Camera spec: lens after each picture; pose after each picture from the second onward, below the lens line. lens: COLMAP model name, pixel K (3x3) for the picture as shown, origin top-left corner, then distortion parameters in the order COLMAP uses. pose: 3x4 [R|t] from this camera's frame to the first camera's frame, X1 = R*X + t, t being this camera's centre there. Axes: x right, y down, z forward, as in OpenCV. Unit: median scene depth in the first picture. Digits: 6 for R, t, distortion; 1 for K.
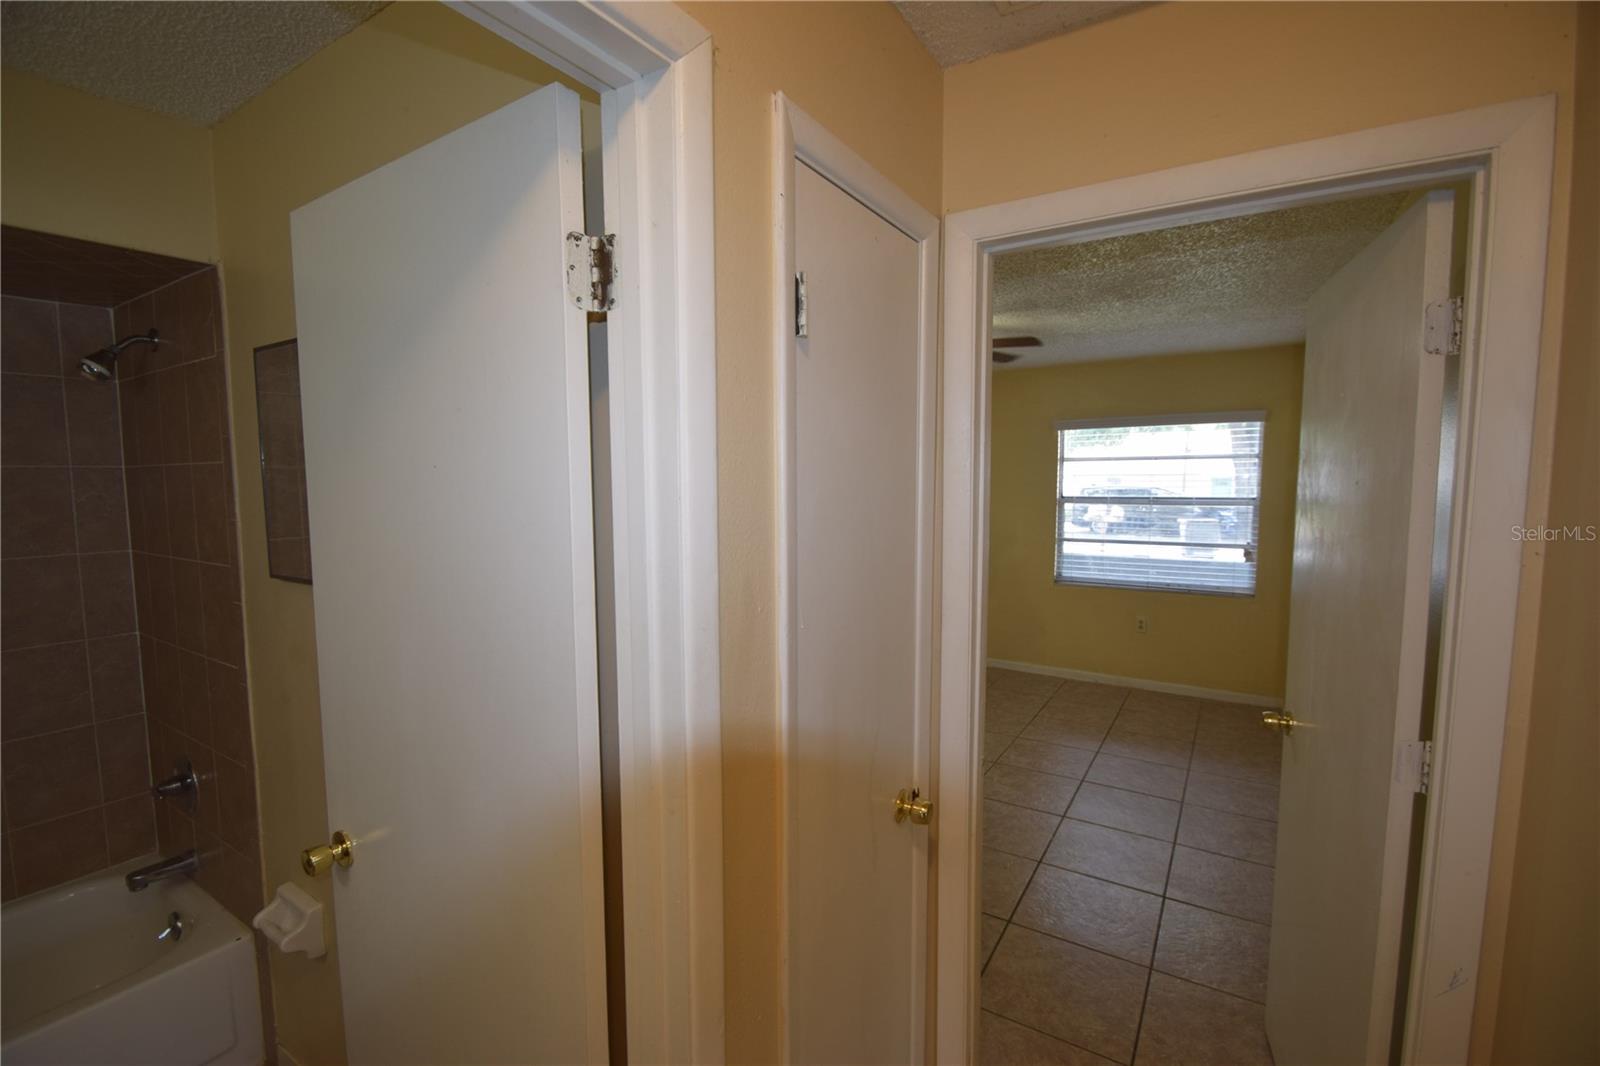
lens RADIAL K [[707.2, 0, 793.7], [0, 707.2, 540.2], [0, 0, 1]] dist [0.006243, -0.009924]
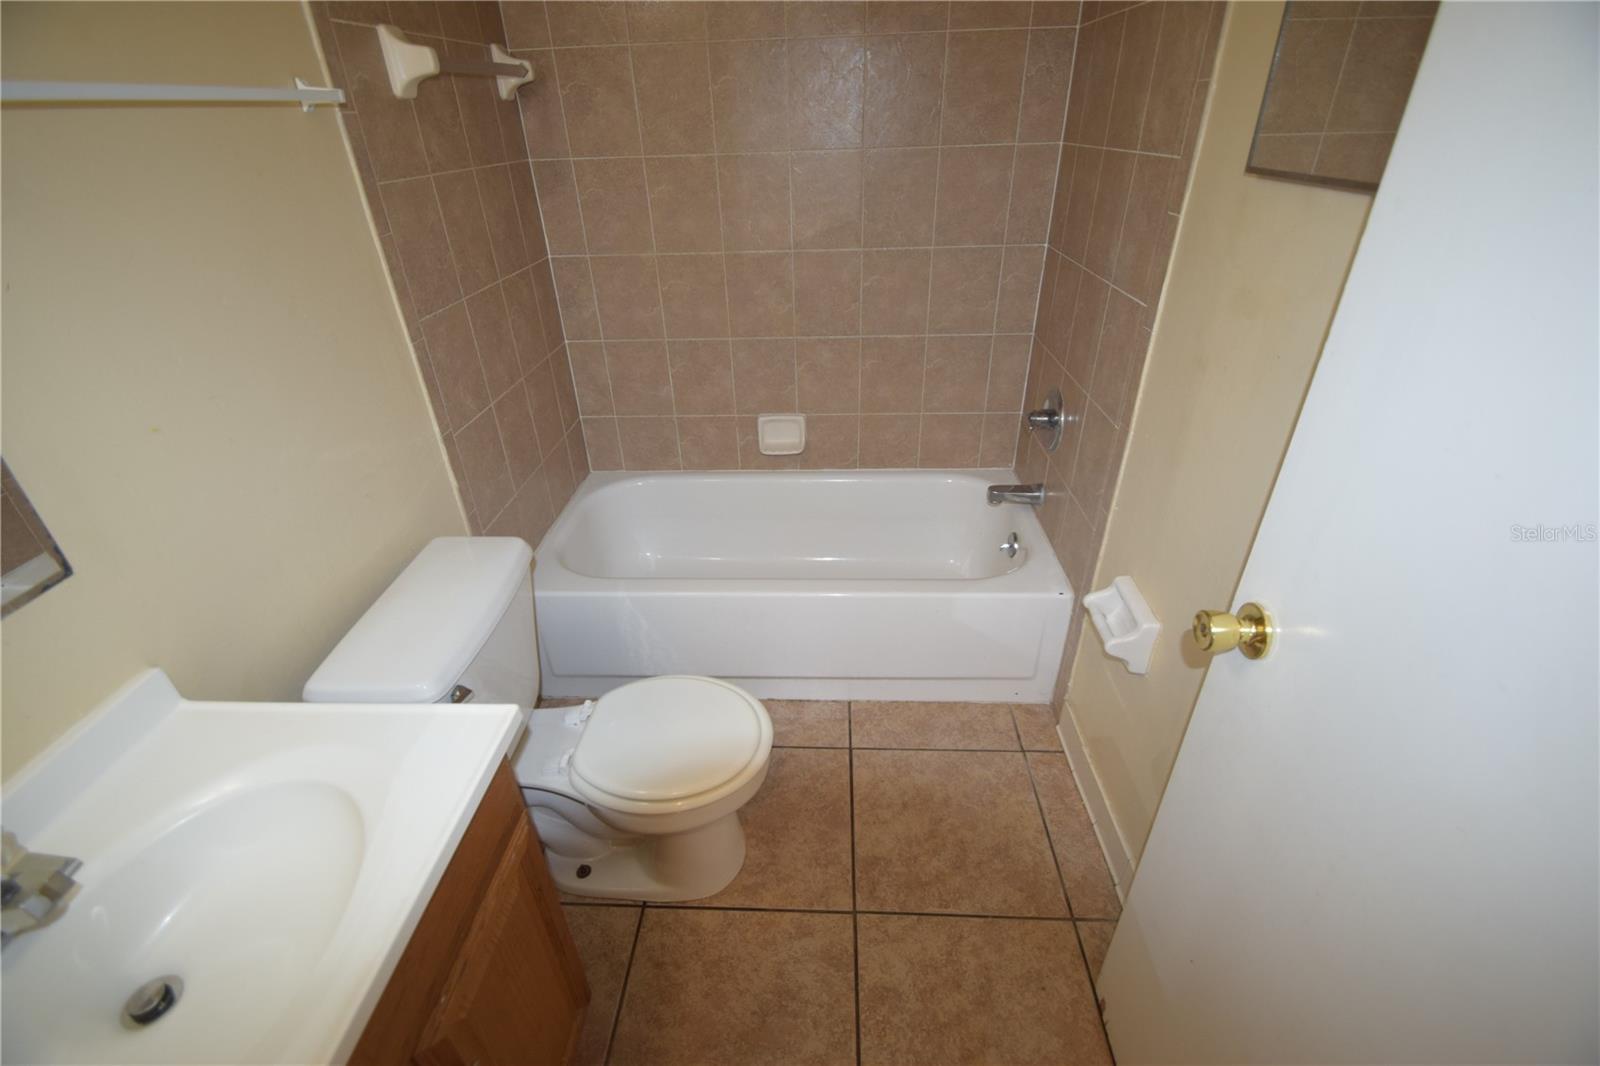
lens RADIAL K [[707.2, 0, 788.2], [0, 707.2, 525.8], [0, 0, 1]] dist [0.006243, -0.009924]
pose [[0.494311, 0.425782, -0.757870, -0.247568], [-0.053861, 0.885157, 0.462164, 0.048043], [0.867615, -0.187633, 0.460476, 0.219174]]
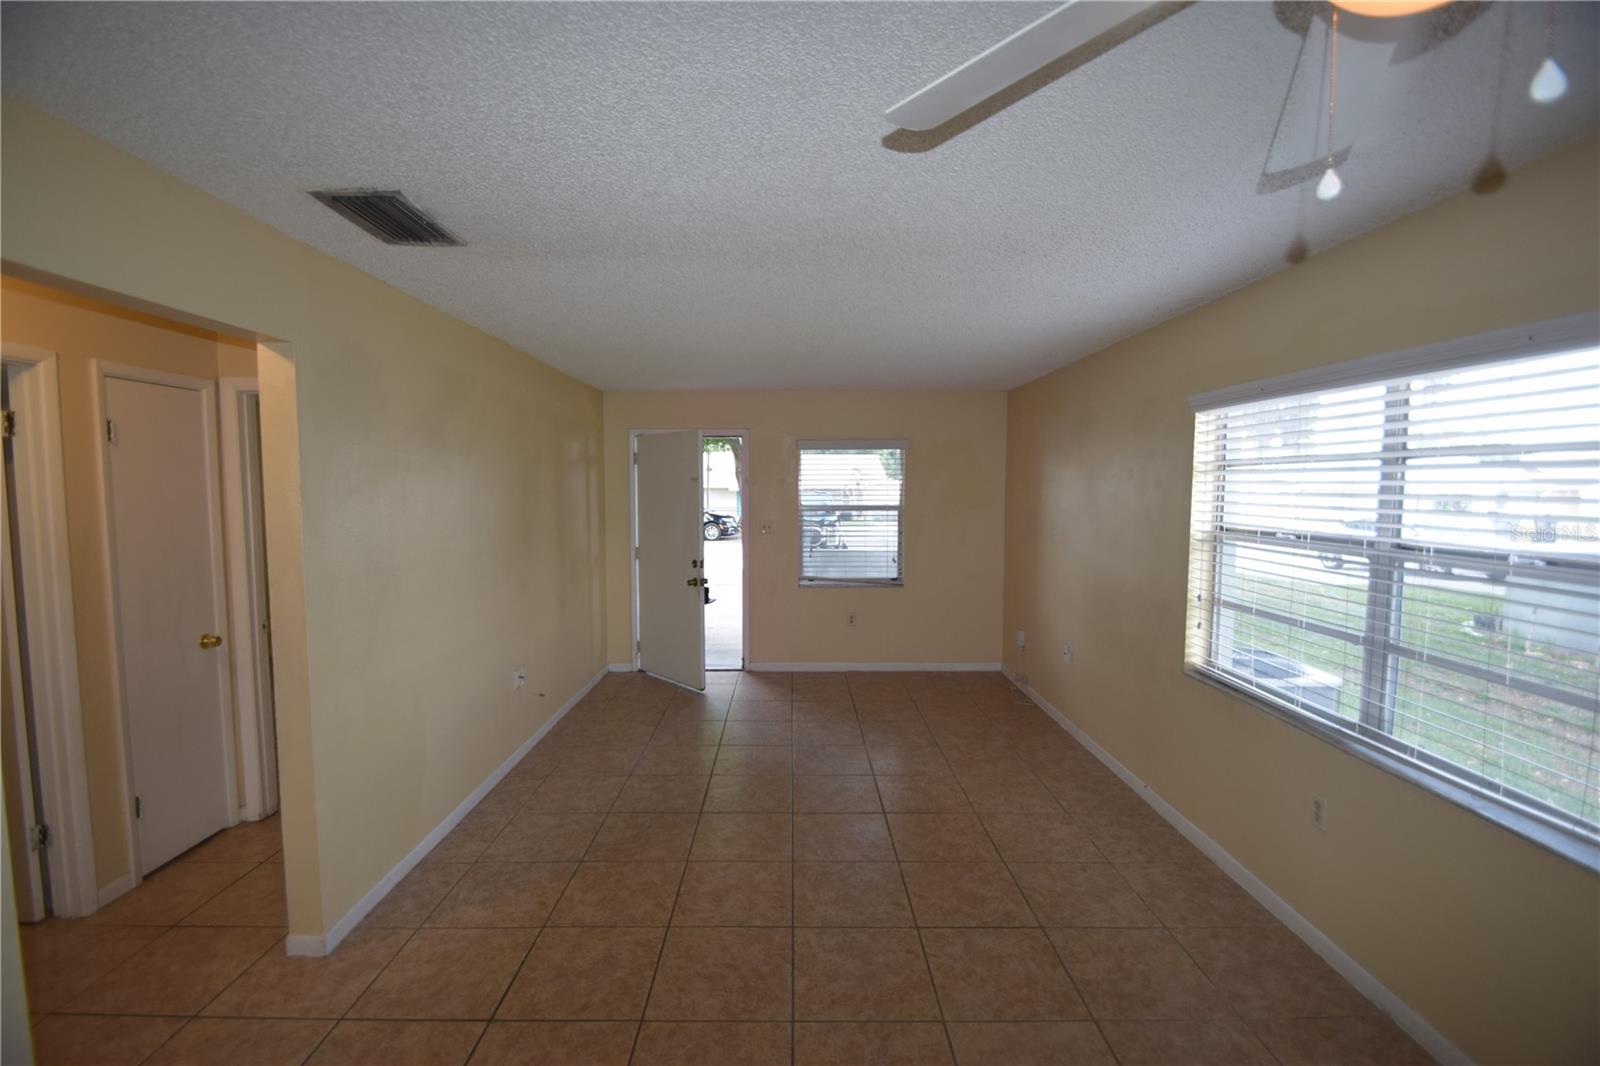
lens RADIAL K [[707.2, 0, 789.6], [0, 707.2, 538.6], [0, 0, 1]] dist [0.006243, -0.009924]
pose [[0.838581, -0.034645, 0.543674, 0.387656], [0.047735, 0.998810, -0.009980, 0.128486], [-0.542681, 0.034321, 0.839237, -1.459039]]
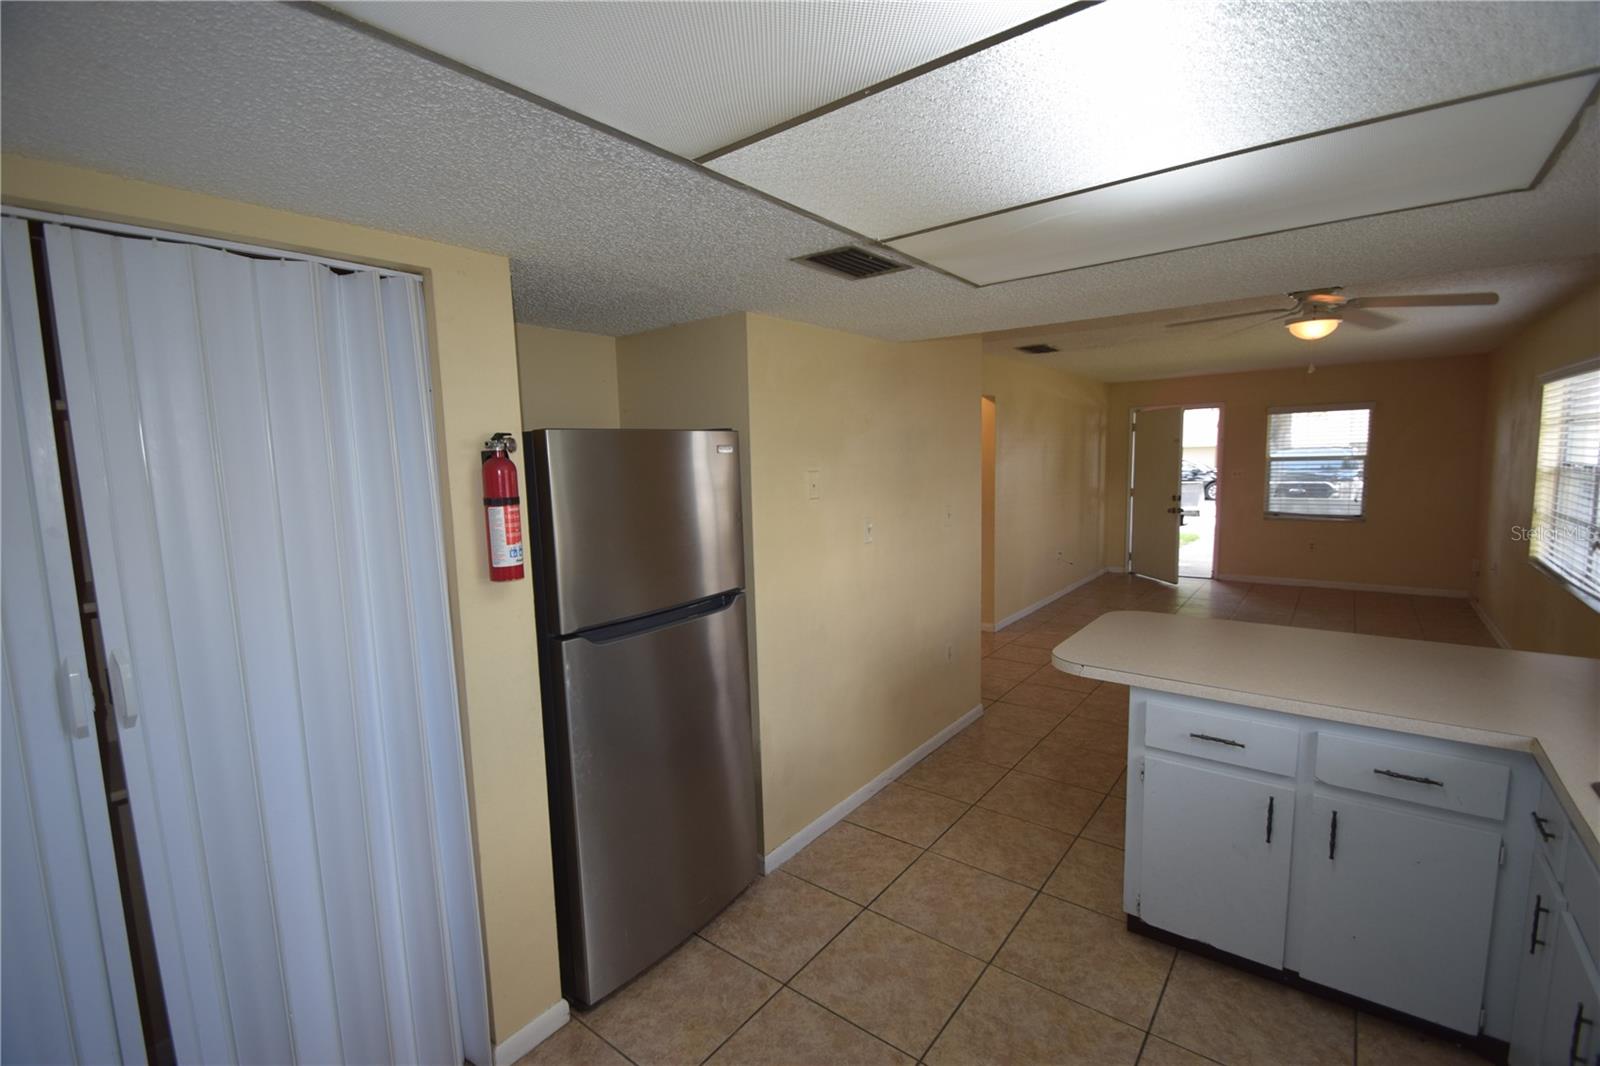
lens RADIAL K [[707.2, 0, 797.1], [0, 707.2, 531.6], [0, 0, 1]] dist [0.006243, -0.009924]
pose [[0.996679, -0.012488, -0.080470, -0.316970], [0.013476, 0.999840, 0.011746, 0.314293], [0.080311, -0.012792, 0.996688, -3.324354]]
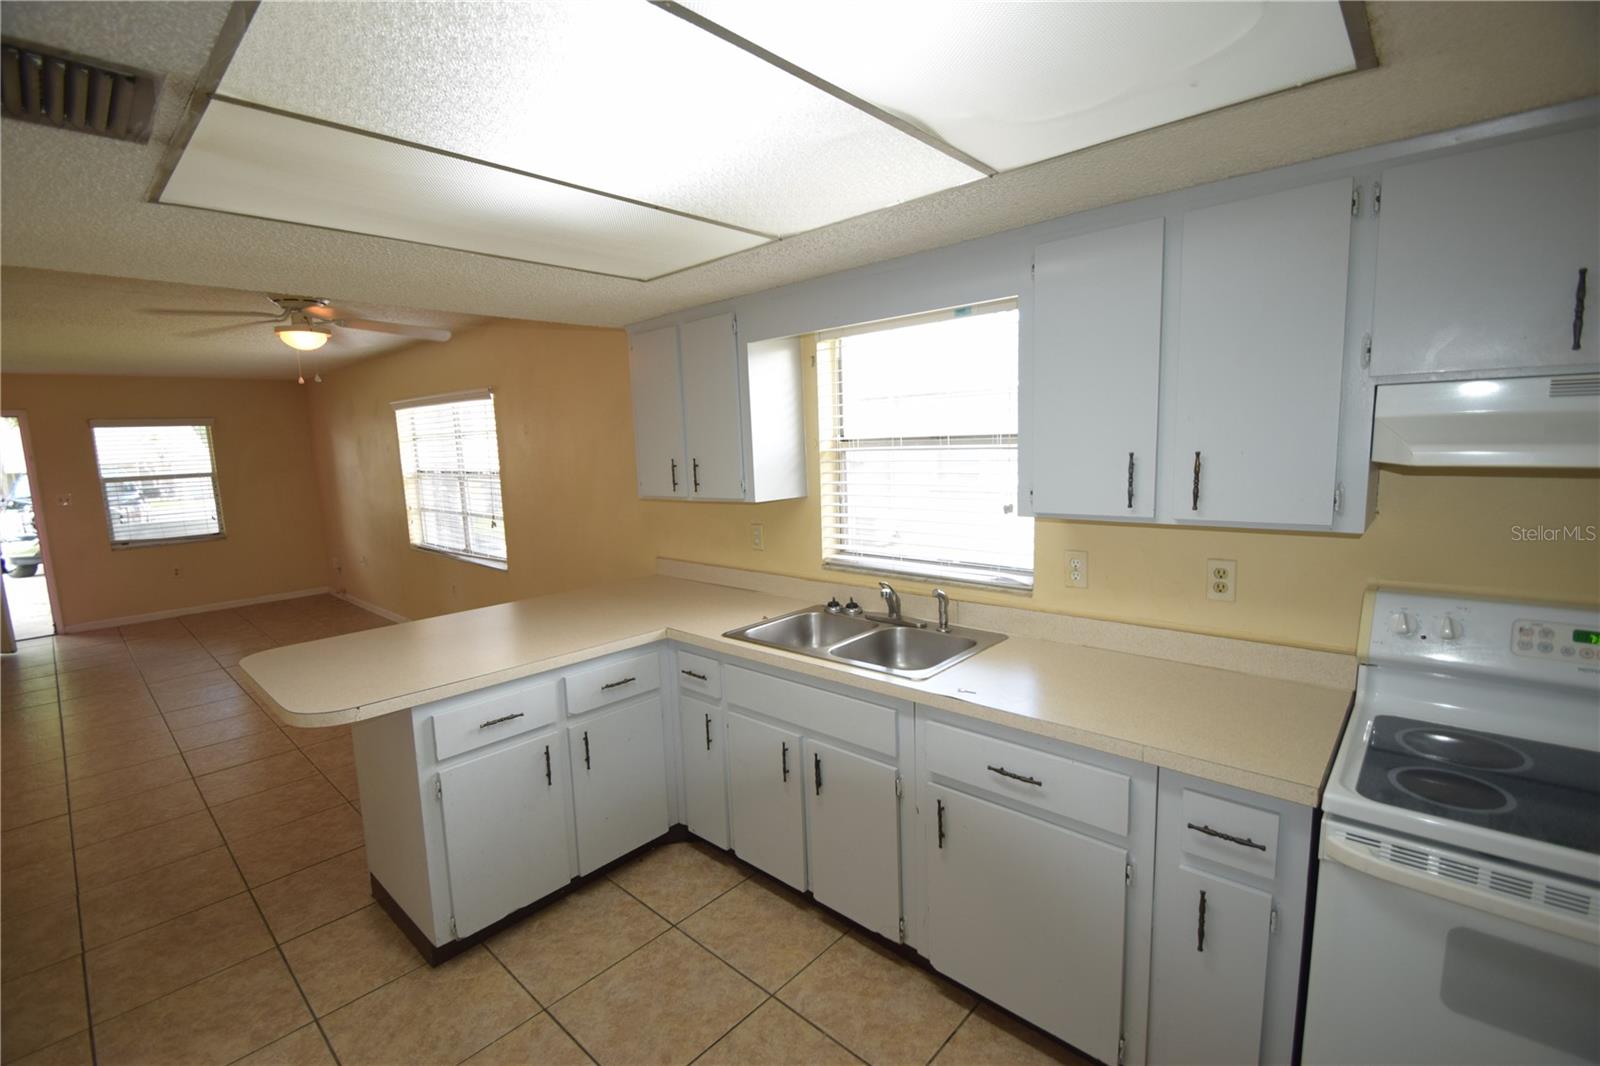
lens RADIAL K [[707.2, 0, 787.2], [0, 707.2, 533.3], [0, 0, 1]] dist [0.006243, -0.009924]
pose [[0.174641, -0.131724, 0.975781, -0.788587], [0.128295, 0.985607, 0.110089, 0.284635], [-0.976238, 0.105962, 0.189027, -2.895384]]
